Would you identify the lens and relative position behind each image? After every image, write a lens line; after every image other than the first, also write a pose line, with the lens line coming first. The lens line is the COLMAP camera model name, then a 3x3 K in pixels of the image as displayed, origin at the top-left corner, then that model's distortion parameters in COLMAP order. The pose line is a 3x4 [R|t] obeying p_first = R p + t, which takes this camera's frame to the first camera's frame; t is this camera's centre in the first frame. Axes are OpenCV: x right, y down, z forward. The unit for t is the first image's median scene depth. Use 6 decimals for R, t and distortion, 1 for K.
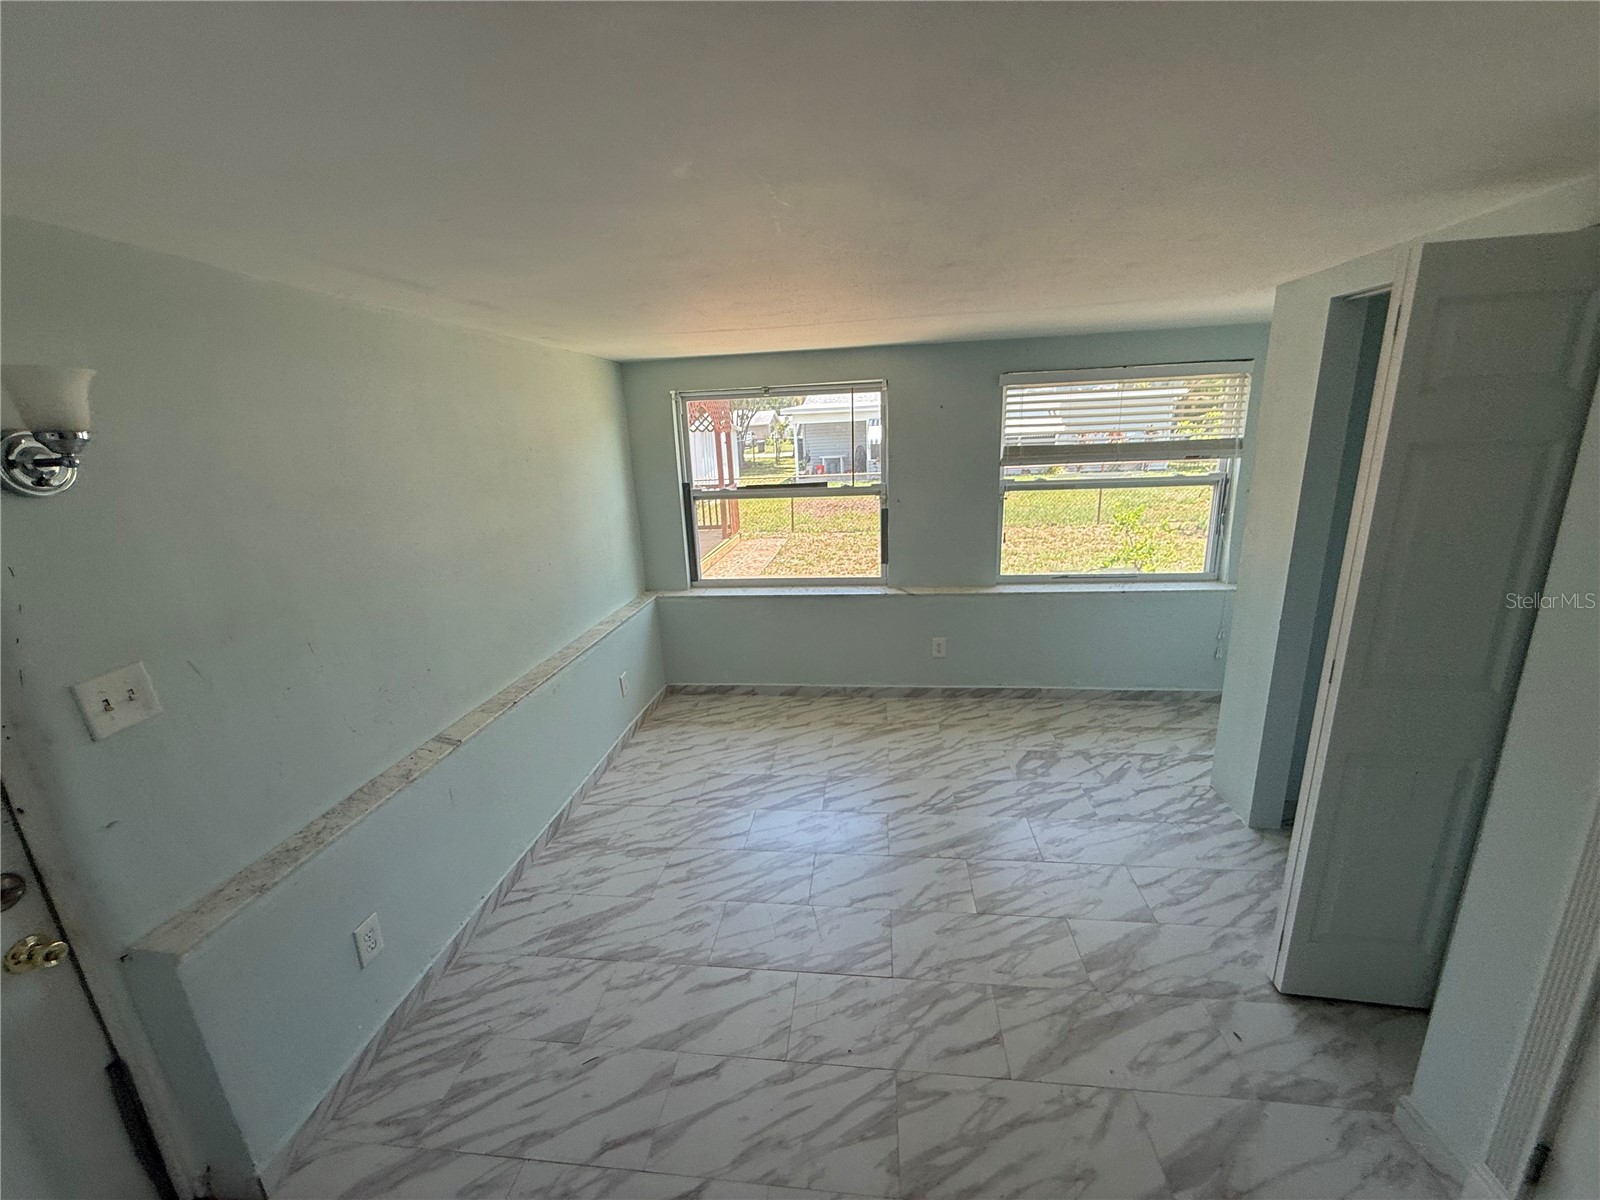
lens RADIAL K [[635.9, 0, 796.7], [0, 635.9, 601.9], [0, 0, 1]] dist [-0.000247, -0.000244]
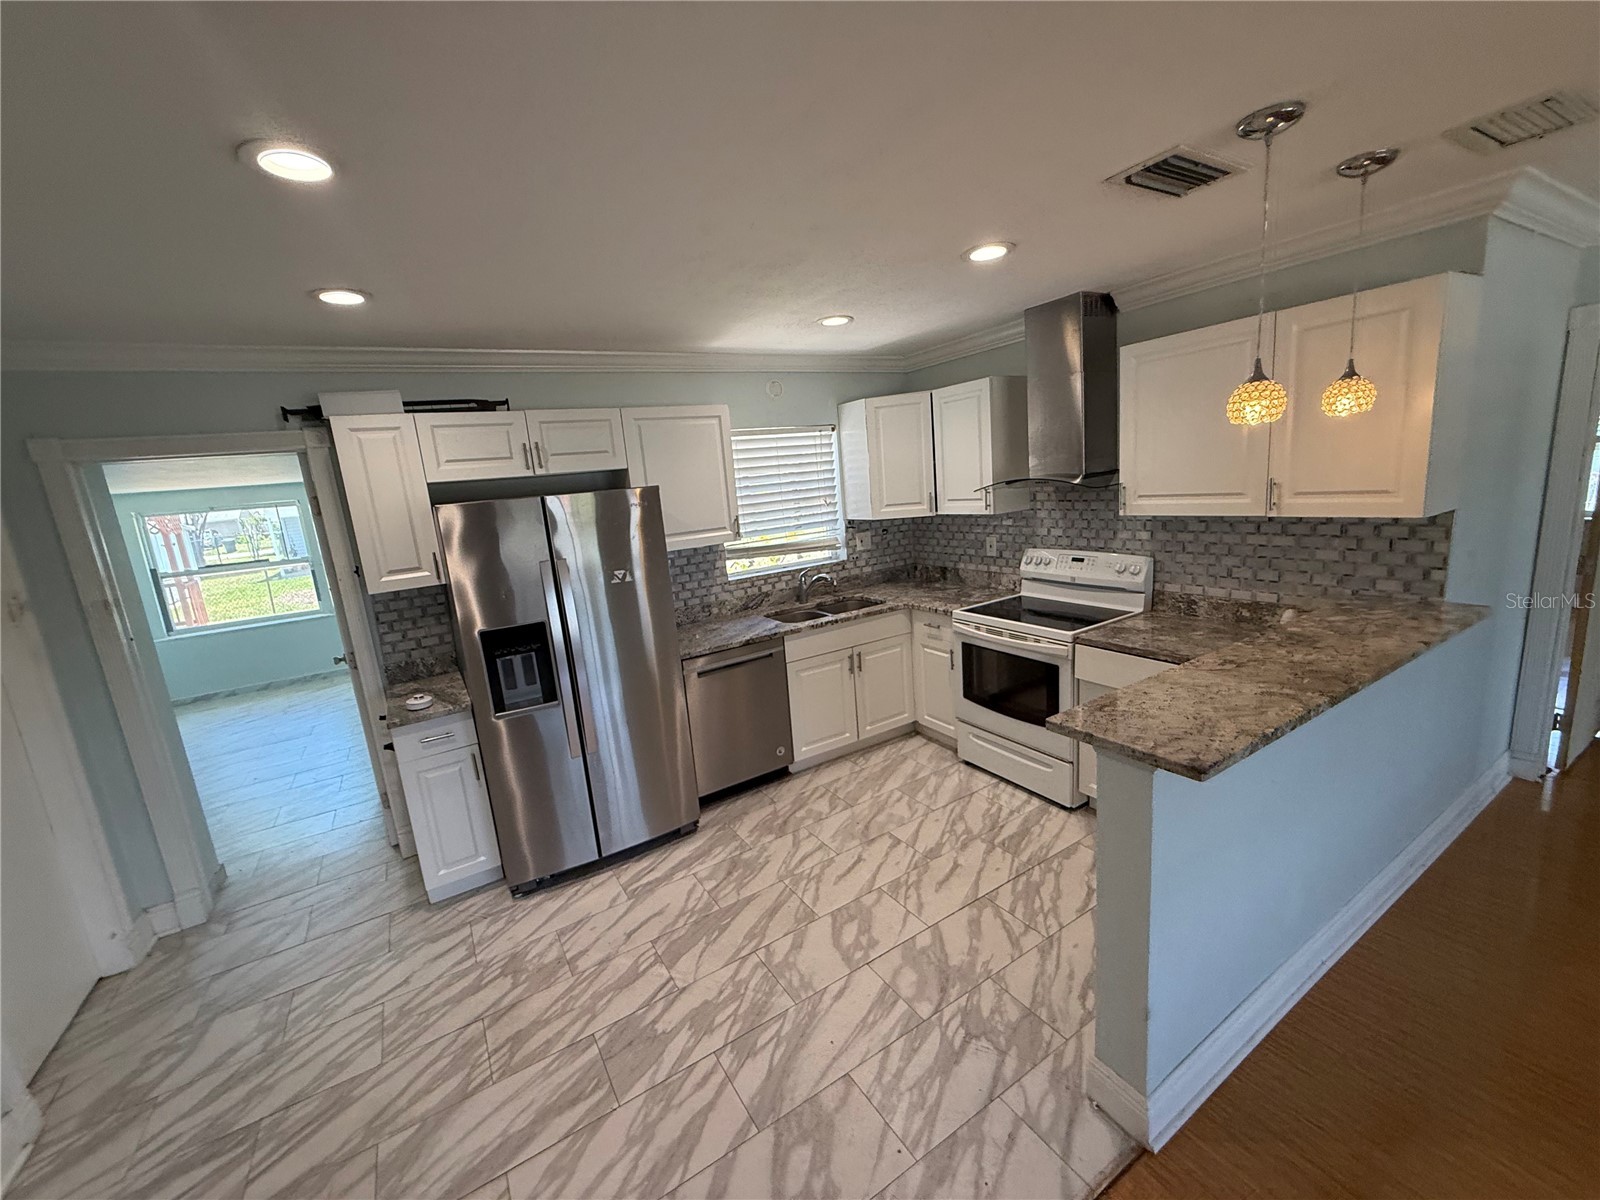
lens RADIAL K [[635.9, 0, 796.7], [0, 635.9, 601.9], [0, 0, 1]] dist [-0.000247, -0.000244]
pose [[0.780851, -0.146054, 0.607404, 0.083737], [0.215002, 0.975719, -0.041780, 0.249111], [-0.586554, 0.163217, 0.793294, -0.961825]]
